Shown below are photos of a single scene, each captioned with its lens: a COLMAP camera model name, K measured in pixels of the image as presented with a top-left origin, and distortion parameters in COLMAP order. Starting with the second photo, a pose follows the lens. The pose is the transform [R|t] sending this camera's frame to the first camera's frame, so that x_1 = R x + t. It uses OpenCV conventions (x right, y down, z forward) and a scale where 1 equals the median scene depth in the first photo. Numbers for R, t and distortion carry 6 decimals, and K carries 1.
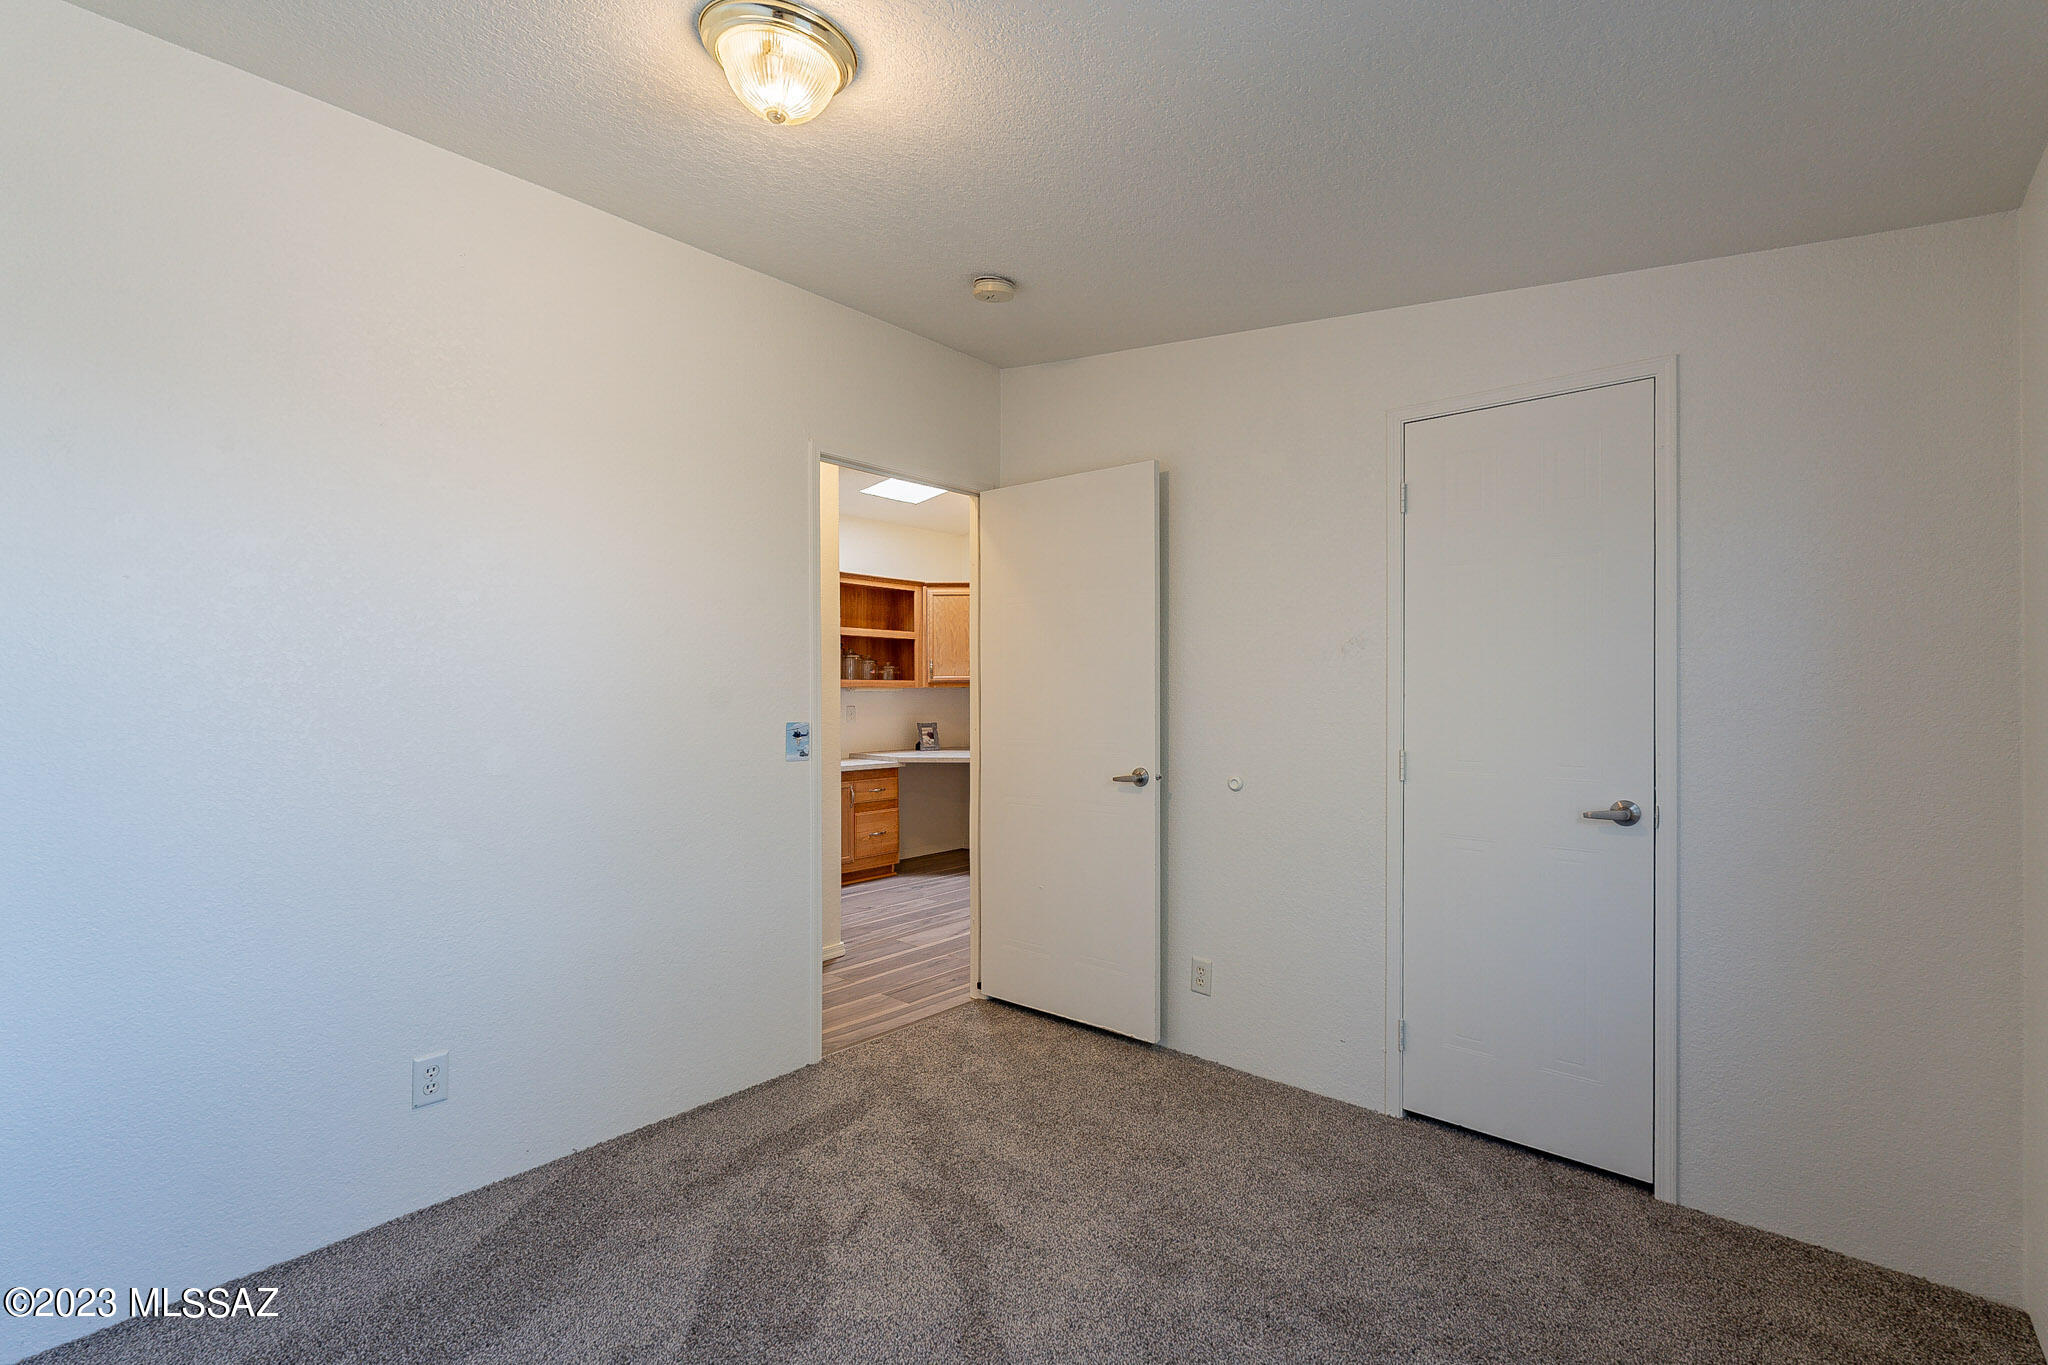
lens RADIAL K [[895.6, 0, 1020.0], [0, 895.6, 688.2], [0, 0, 1]] dist [-0.003764, -0.000218]
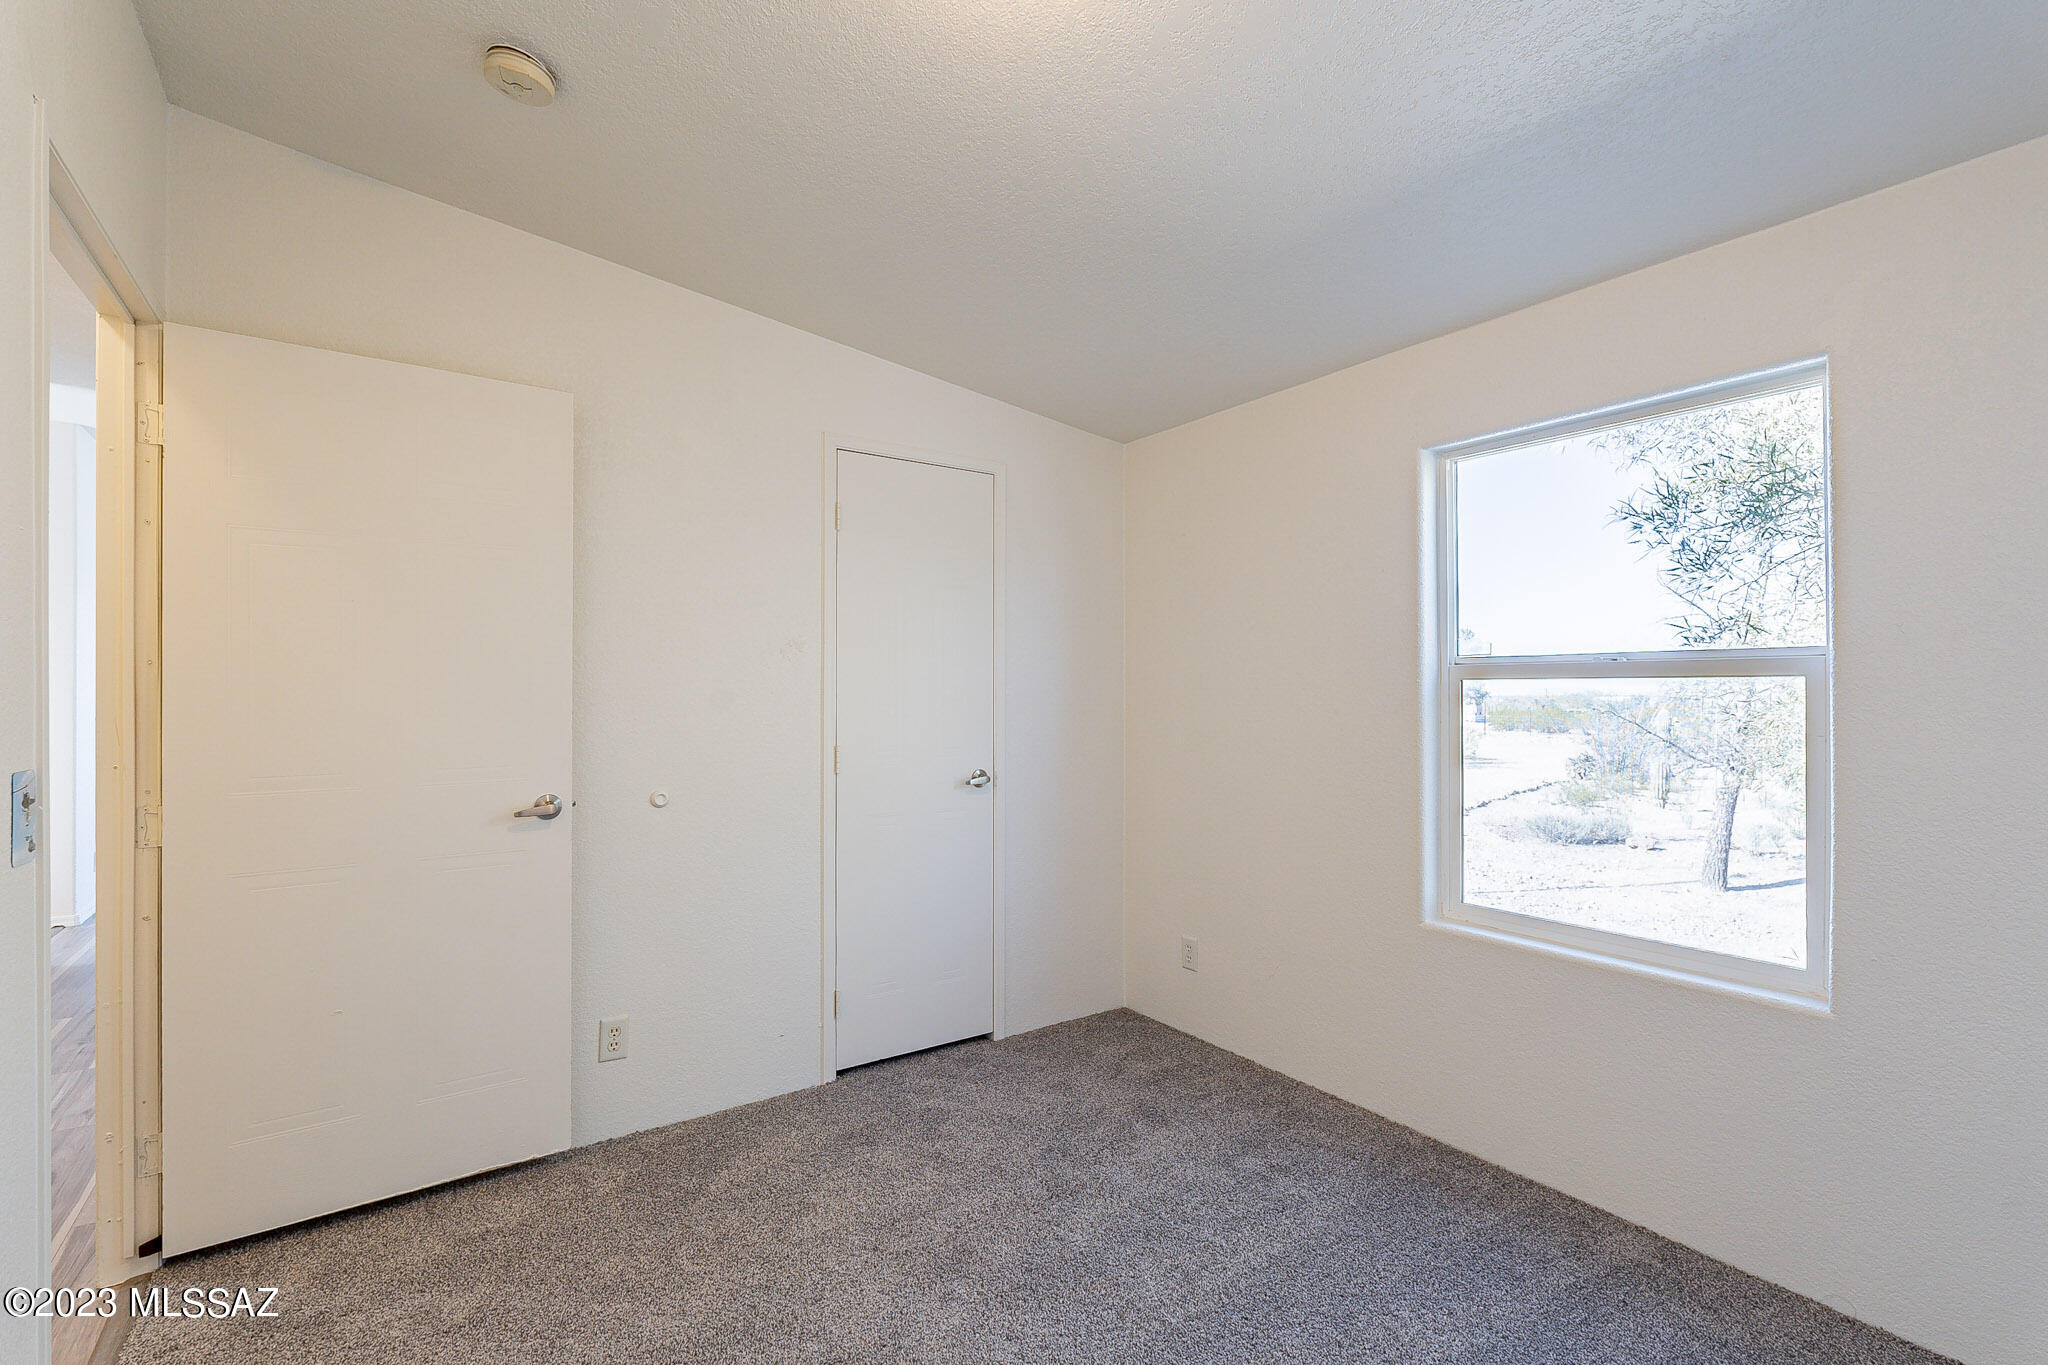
lens RADIAL K [[916.5, 0, 1027.4], [0, 916.5, 696.1], [0, 0, 1]] dist [-0.012916, -0.000434]
pose [[0.228917, -0.005006, 0.973433, -0.591009], [-0.002031, 0.999982, 0.005620, -0.000057], [-0.973444, -0.003263, 0.228902, 0.492411]]
